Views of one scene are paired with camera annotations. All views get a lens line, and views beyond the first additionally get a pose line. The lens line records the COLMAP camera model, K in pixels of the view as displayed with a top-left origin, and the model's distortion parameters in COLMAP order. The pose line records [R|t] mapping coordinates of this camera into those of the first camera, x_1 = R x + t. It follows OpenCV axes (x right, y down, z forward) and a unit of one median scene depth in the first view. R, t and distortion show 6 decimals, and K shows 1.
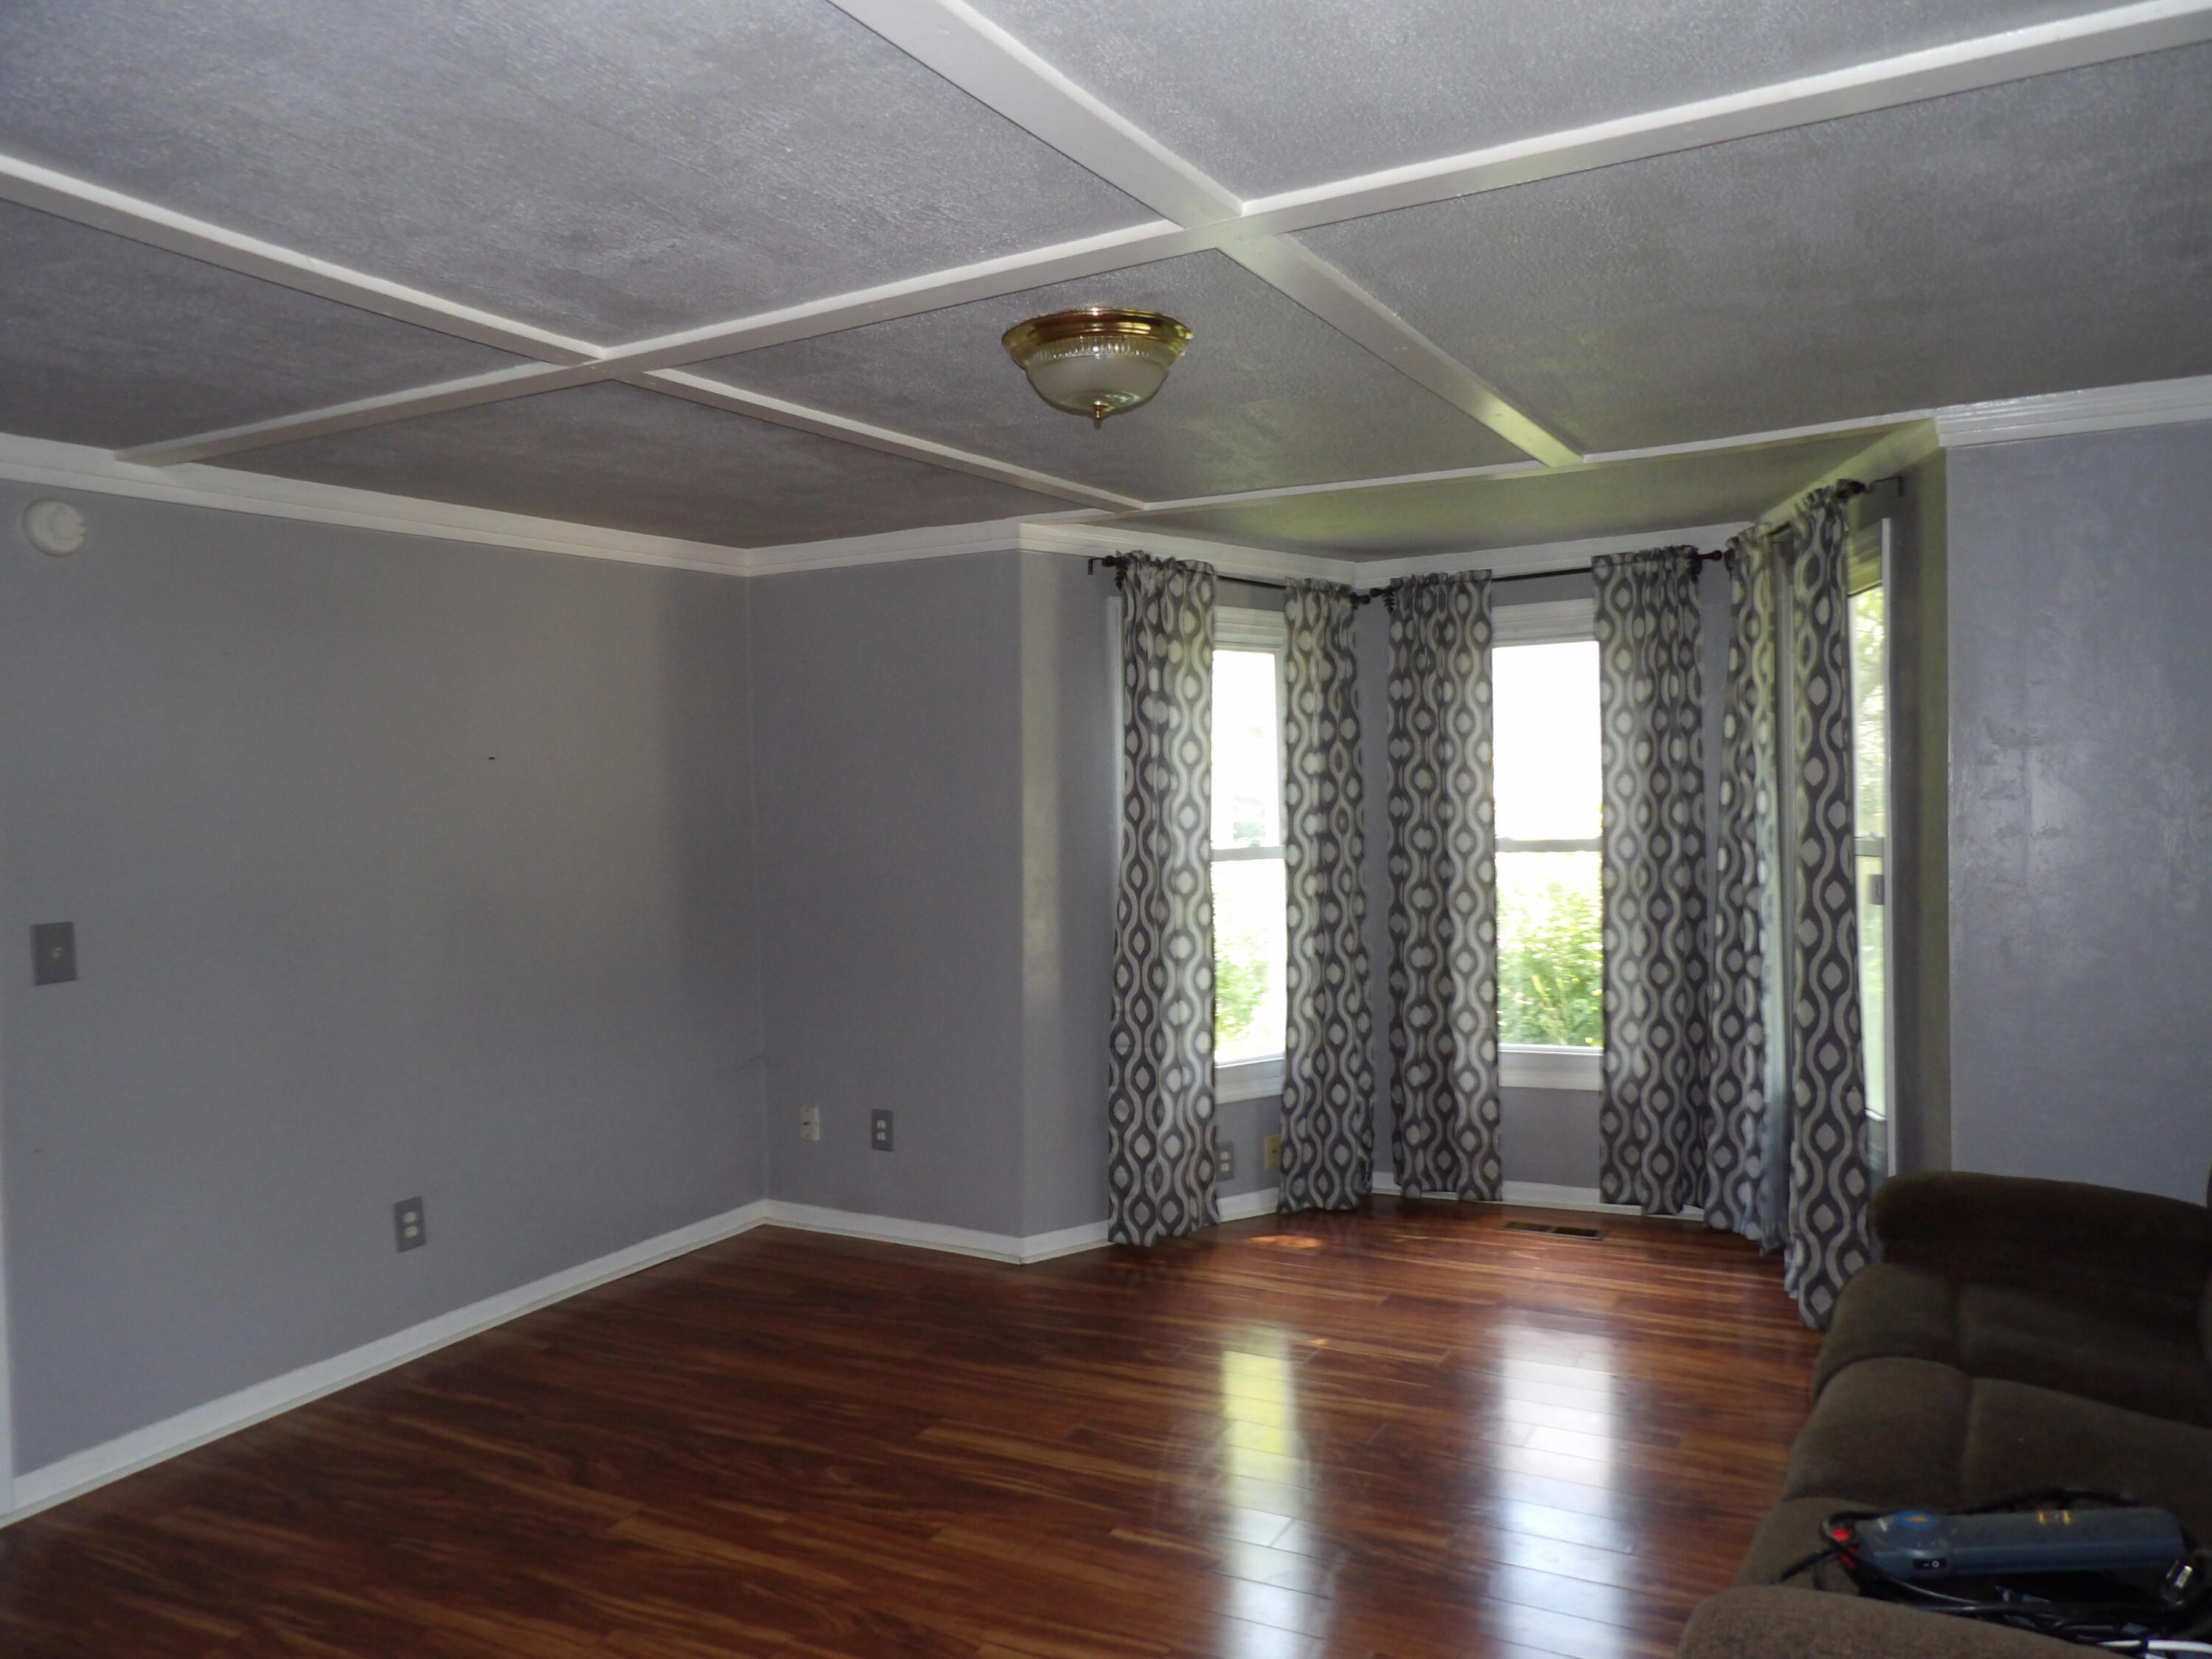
lens RADIAL K [[1577.7, 0, 1098.3], [0, 1577.7, 826.4], [0, 0, 1]] dist [0.004948, 0.007179]
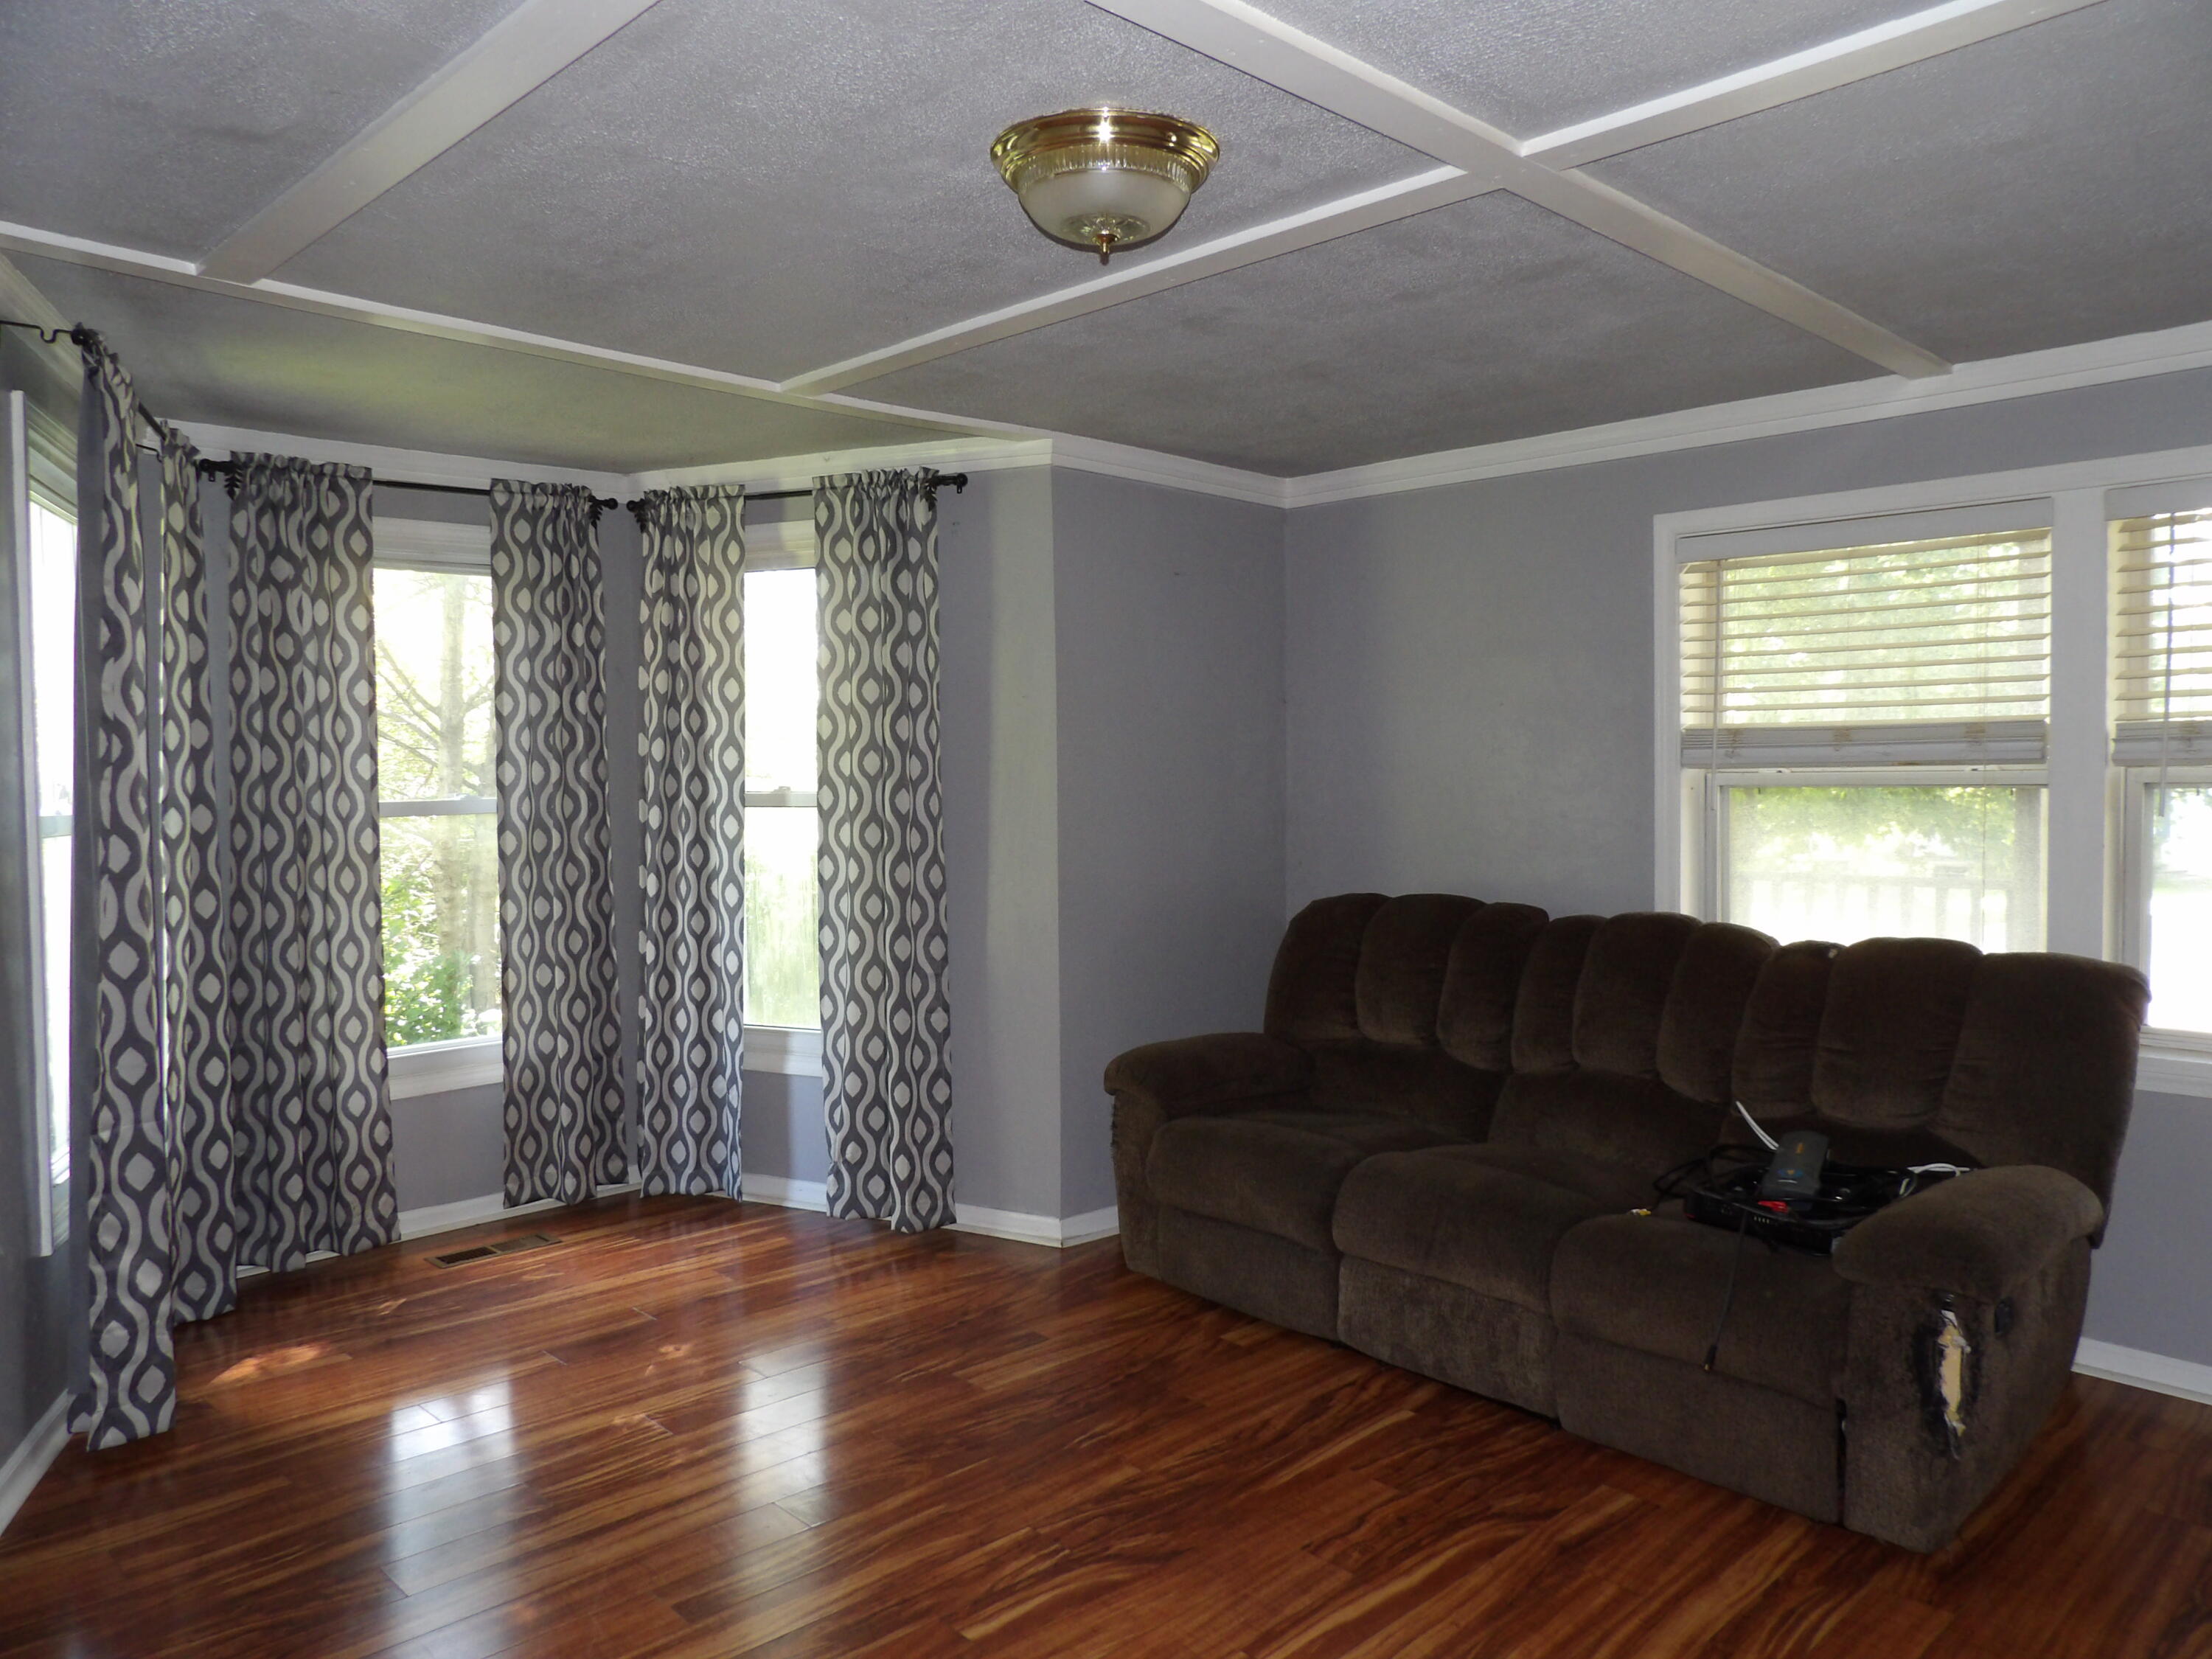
lens RADIAL K [[1577.7, 0, 1099.5], [0, 1577.7, 828.5], [0, 0, 1]] dist [0.004948, 0.007179]
pose [[0.318644, -0.018463, 0.947695, -0.417271], [0.014877, 0.999785, 0.014476, 0.016539], [-0.947758, 0.009486, 0.318850, 0.399262]]
